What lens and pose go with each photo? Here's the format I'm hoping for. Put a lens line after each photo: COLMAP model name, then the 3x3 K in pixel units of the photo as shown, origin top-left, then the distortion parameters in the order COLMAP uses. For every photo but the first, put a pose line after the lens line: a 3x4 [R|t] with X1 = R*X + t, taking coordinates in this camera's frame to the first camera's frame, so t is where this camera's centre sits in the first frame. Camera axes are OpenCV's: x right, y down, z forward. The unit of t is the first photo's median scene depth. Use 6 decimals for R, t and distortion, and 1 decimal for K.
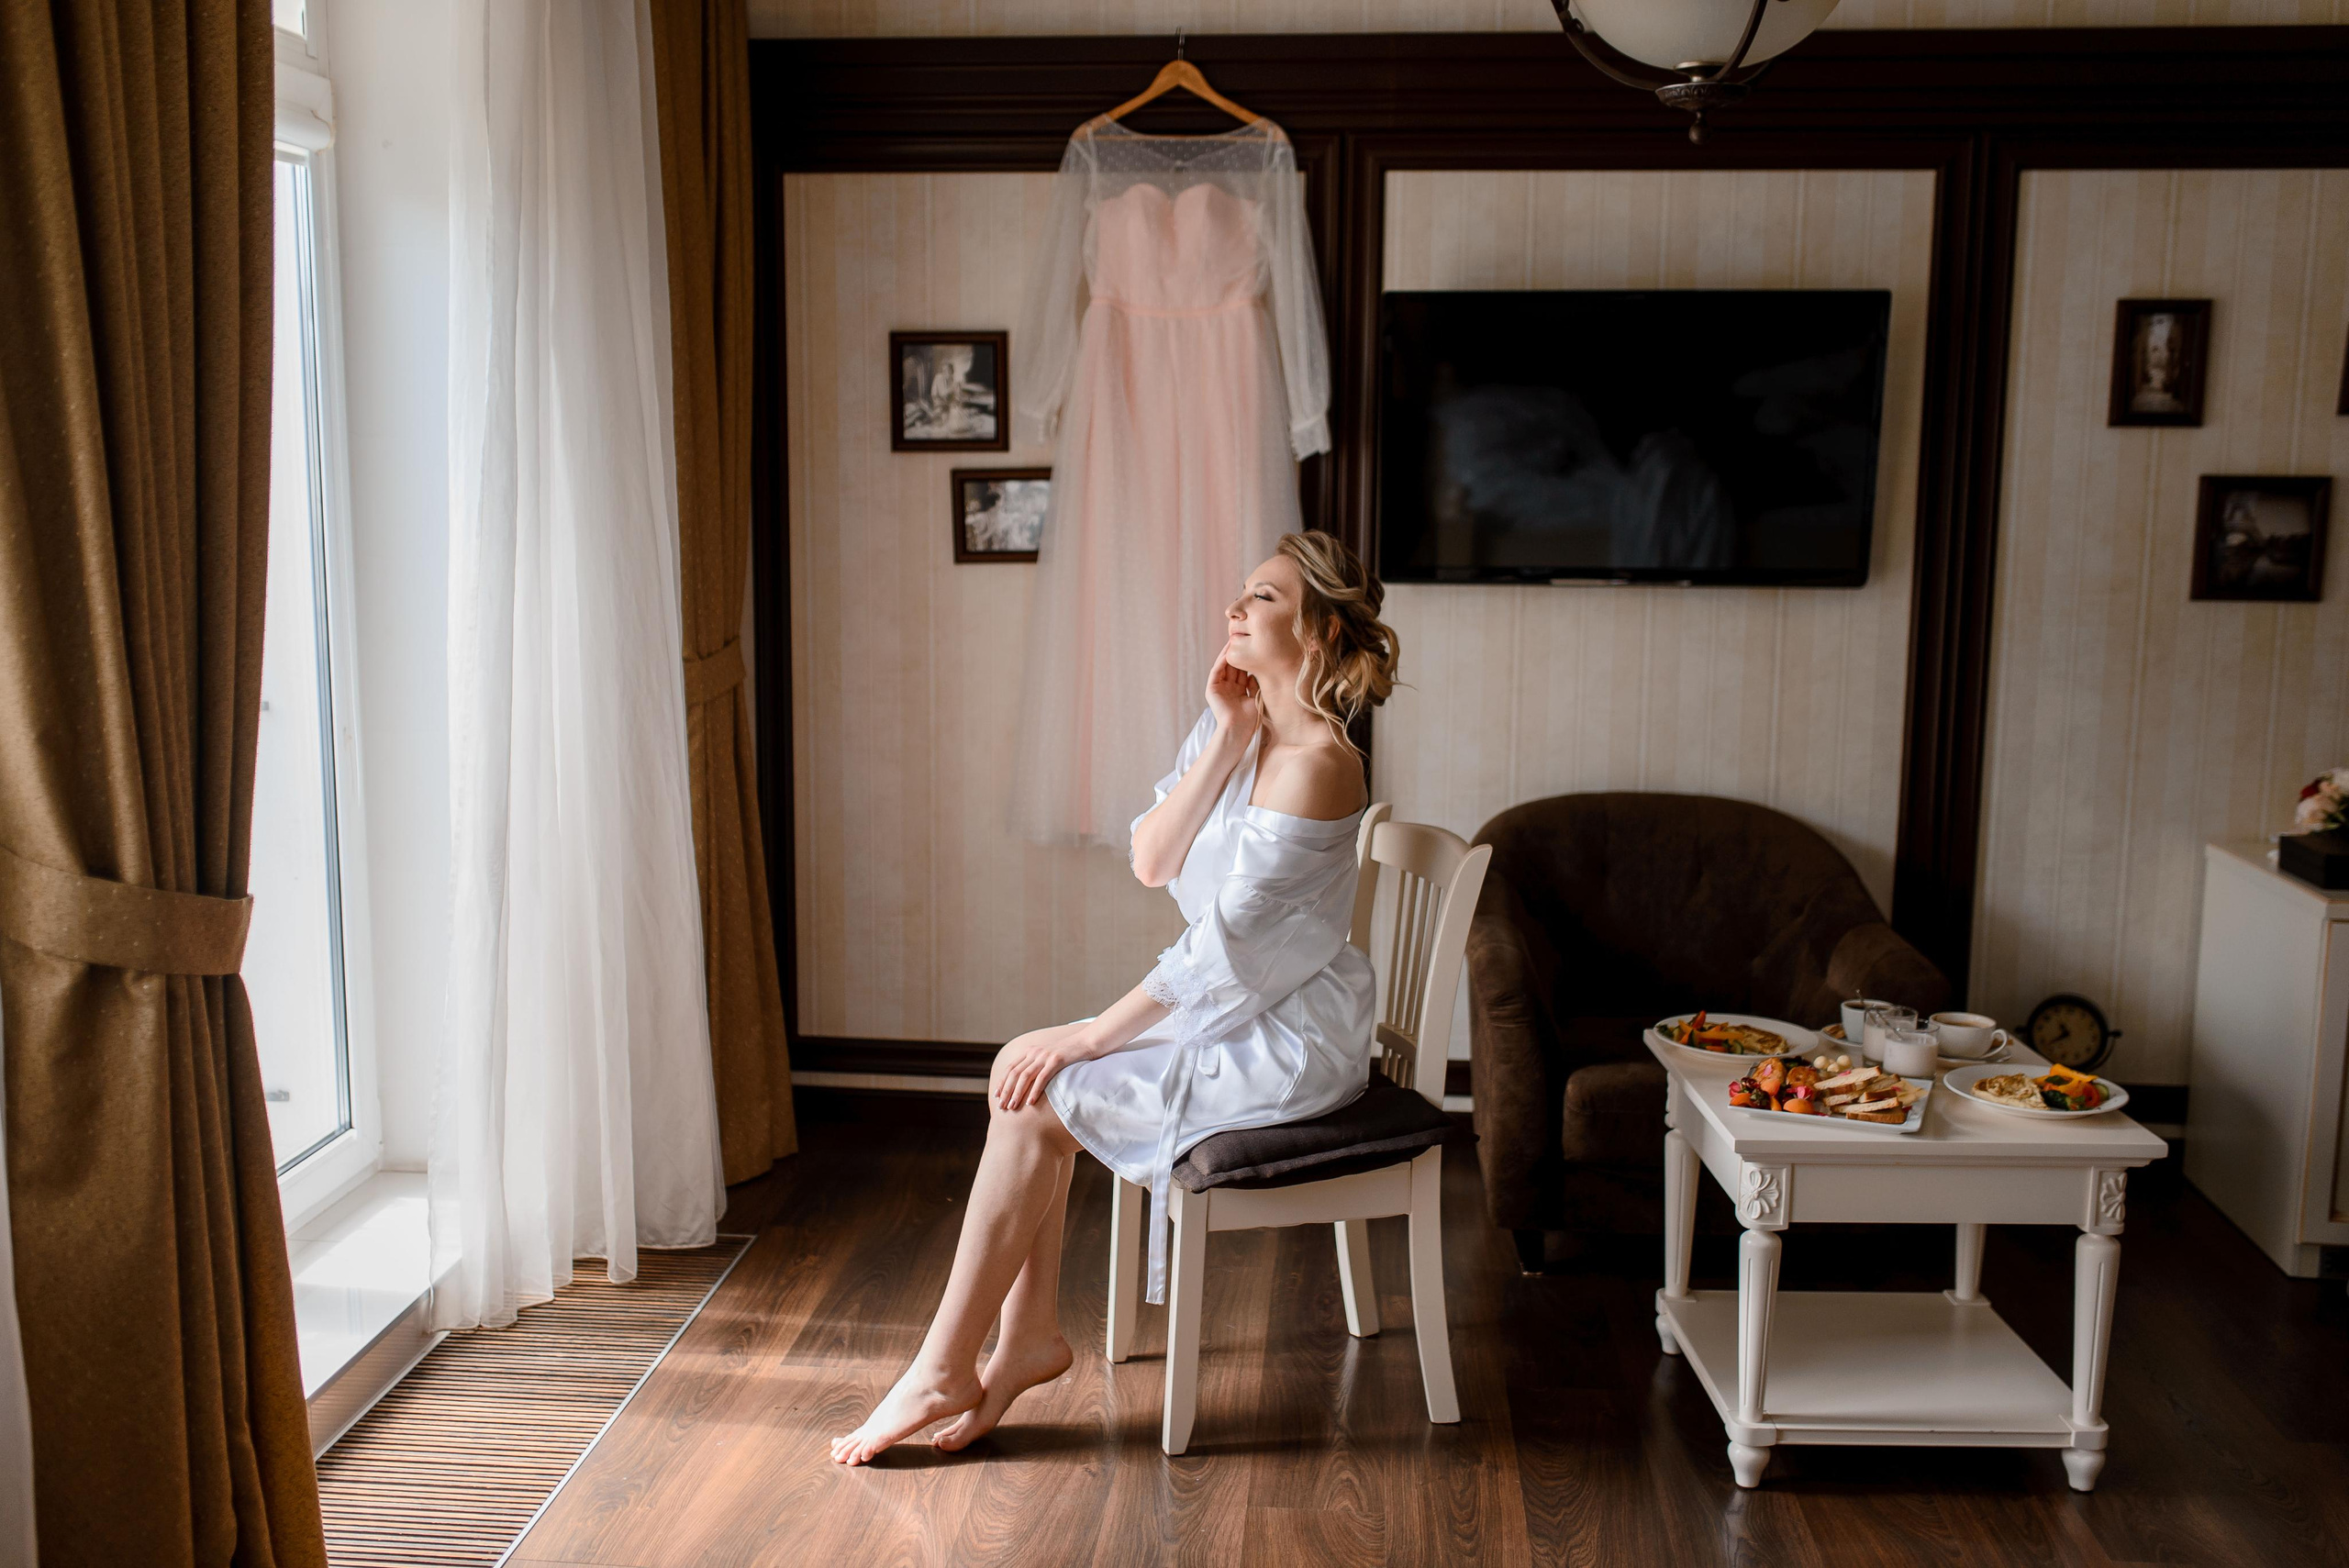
lens RADIAL K [[2251.4, 0, 1174.5], [0, 2251.4, 784.0], [0, 0, 1]] dist [0.004258, -0.001041]
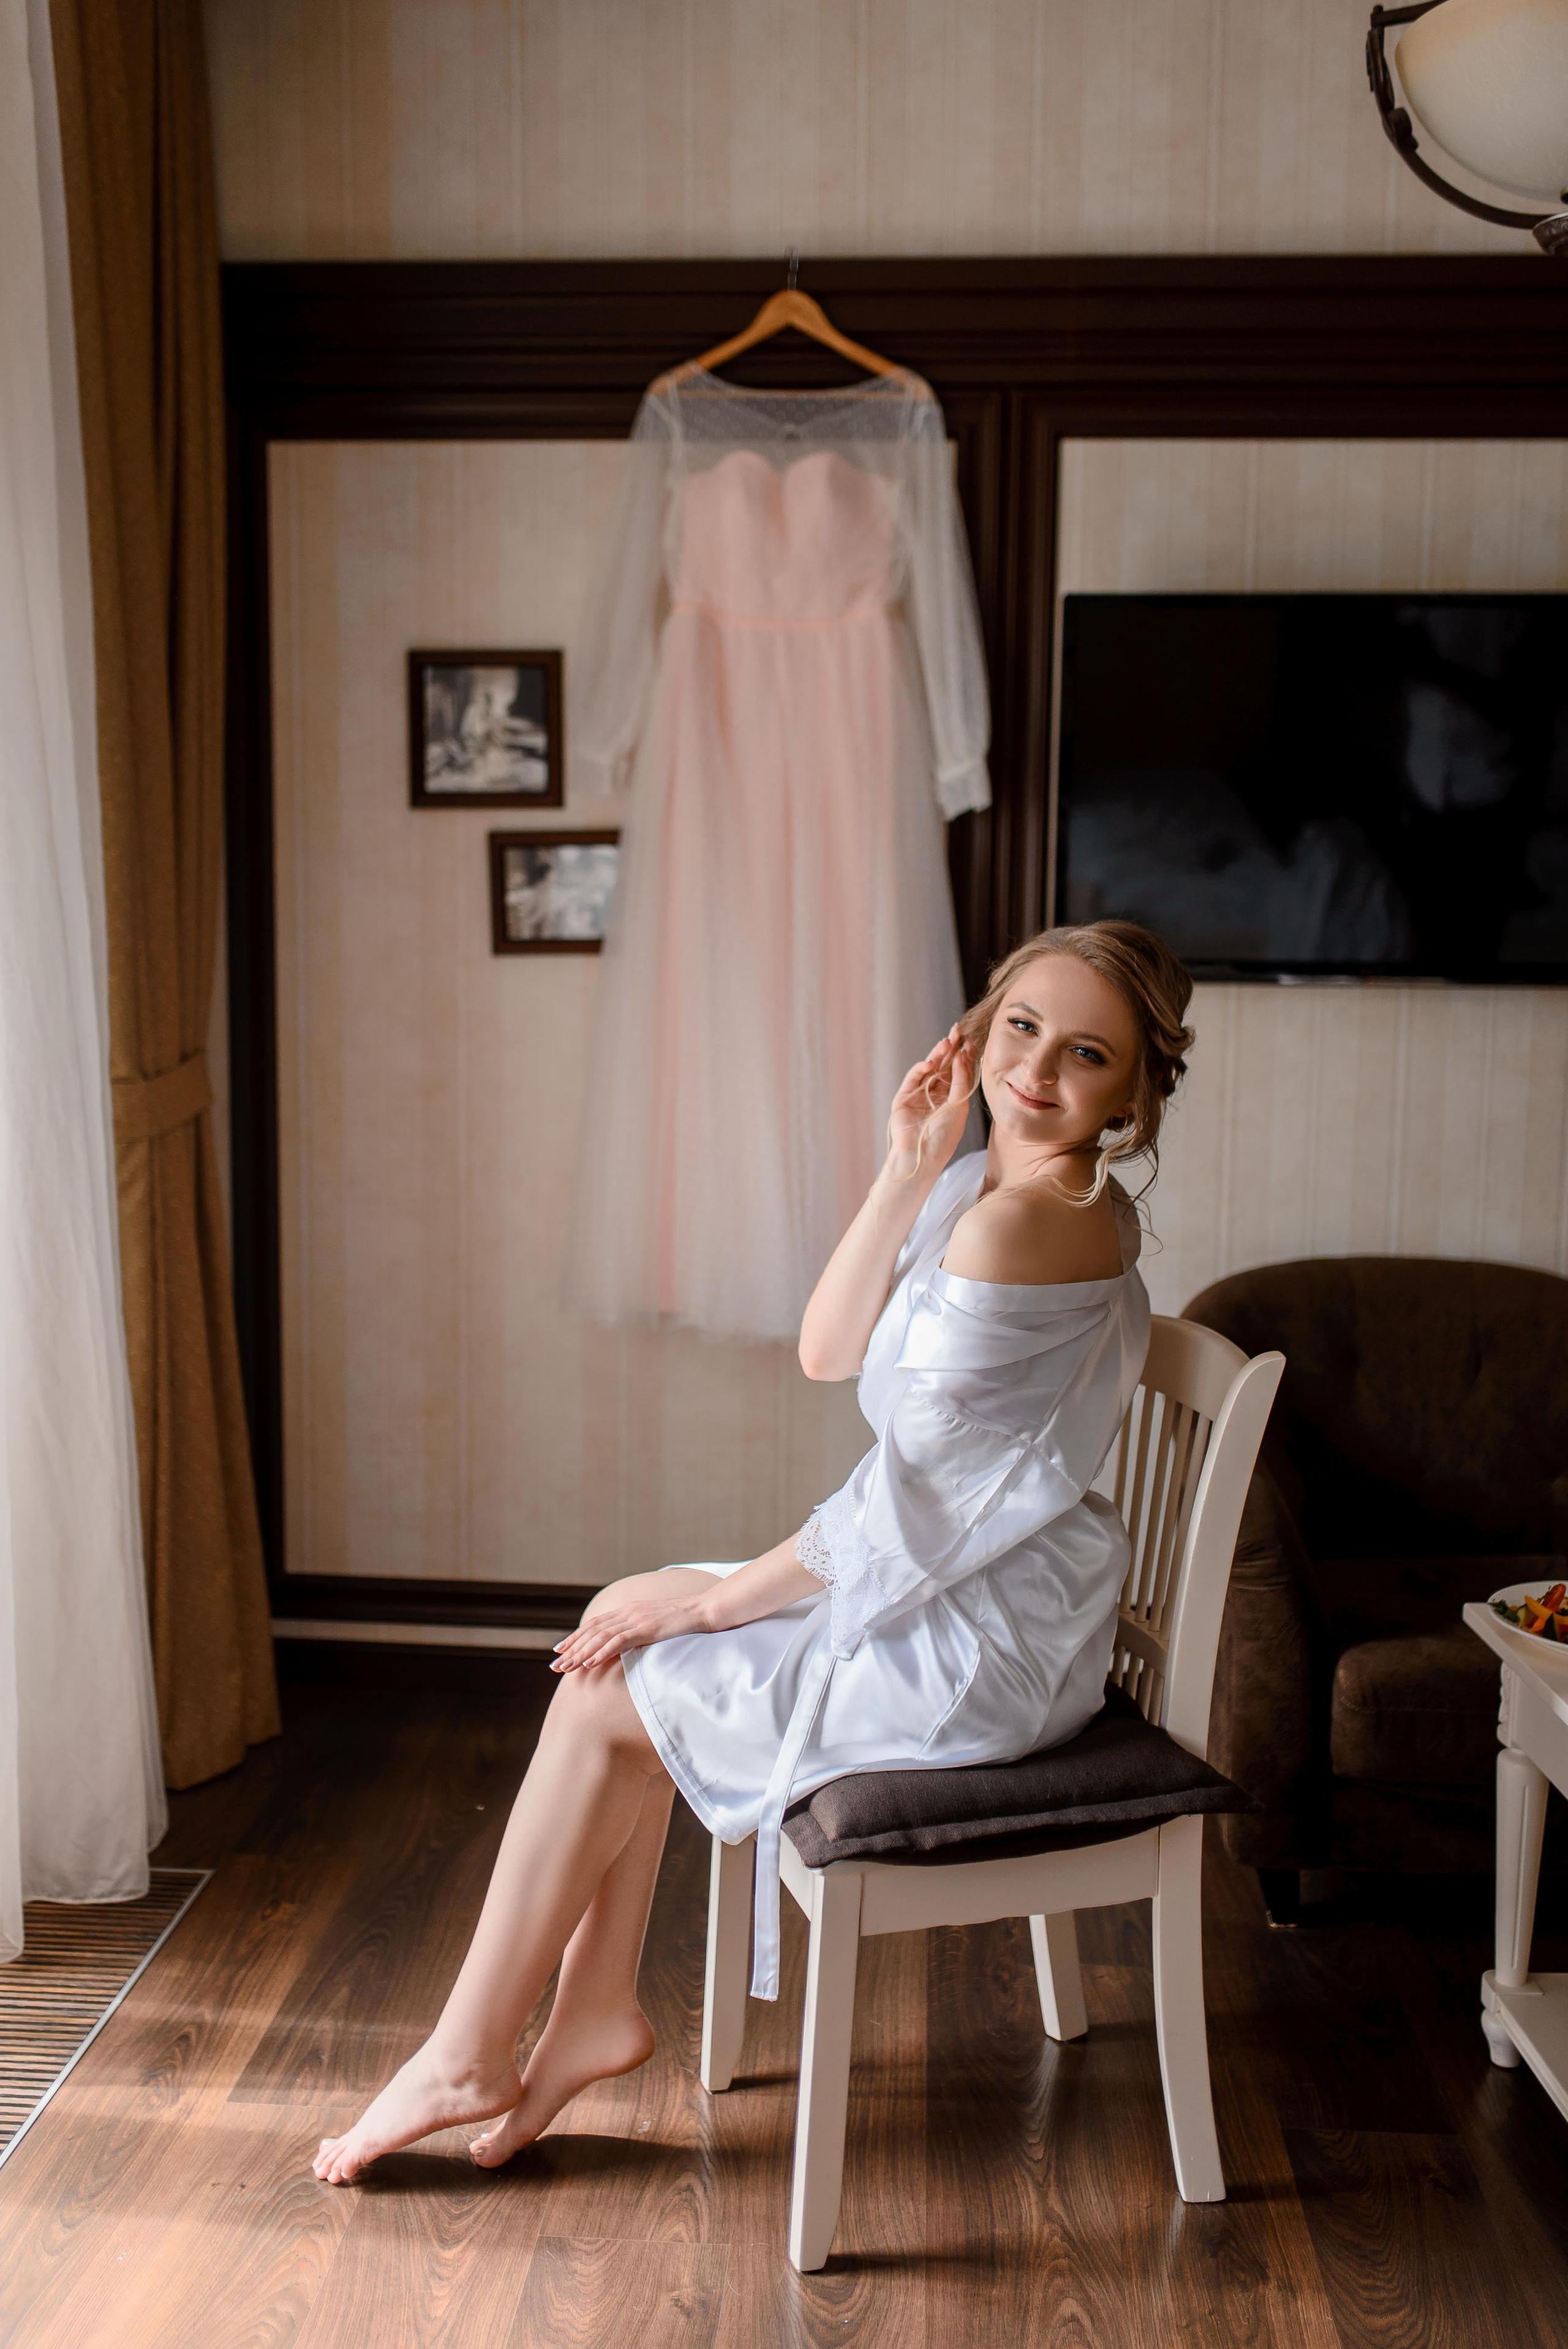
lens RADIAL K [[2224.6, 0, 793.4], [0, 2224.6, 1158.0], [0, 0, 1]] dist [-0.001581, -0.003409]
pose [[0.999584, 0.000933, 0.028813, -0.018200], [-0.000216, 0.999690, -0.024887, -0.011054], [-0.028827, 0.024871, 0.999275, 0.258706]]
